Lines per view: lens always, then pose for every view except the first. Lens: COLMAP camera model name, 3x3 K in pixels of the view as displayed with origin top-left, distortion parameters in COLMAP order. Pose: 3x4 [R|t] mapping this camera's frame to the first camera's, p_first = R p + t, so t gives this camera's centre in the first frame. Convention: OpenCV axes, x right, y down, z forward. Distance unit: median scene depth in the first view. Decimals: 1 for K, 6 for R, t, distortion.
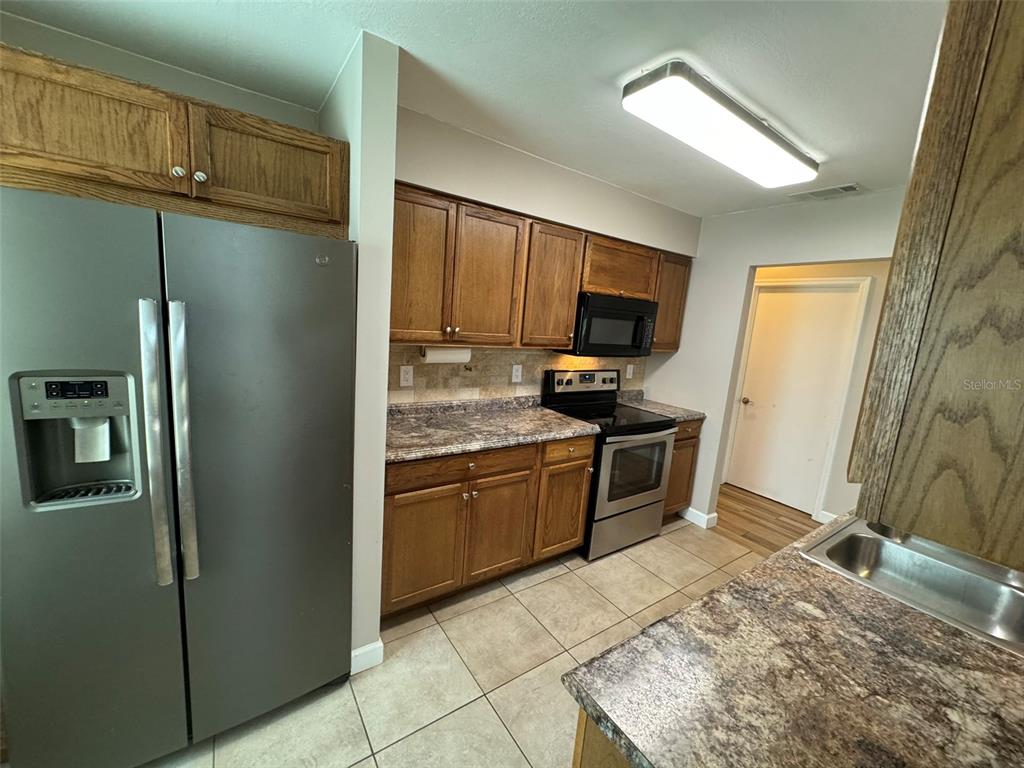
lens RADIAL K [[412.1, 0, 498.5], [0, 412.1, 381.0], [0, 0, 1]] dist [-0.002092, -0.000109]
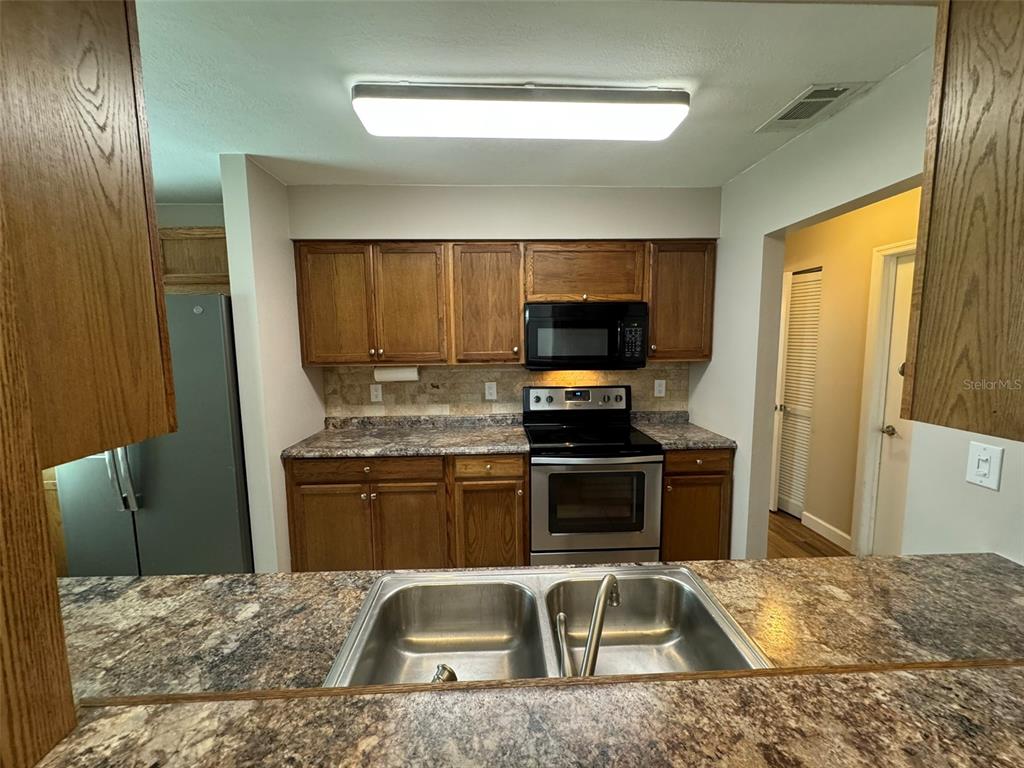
lens RADIAL K [[412.1, 0, 501.1], [0, 412.1, 382.8], [0, 0, 1]] dist [-0.002092, -0.000109]
pose [[0.842099, -0.028363, -0.538577, 0.688231], [-0.008436, 0.997801, -0.065738, 0.031955], [0.539257, 0.059902, 0.840008, 0.186049]]
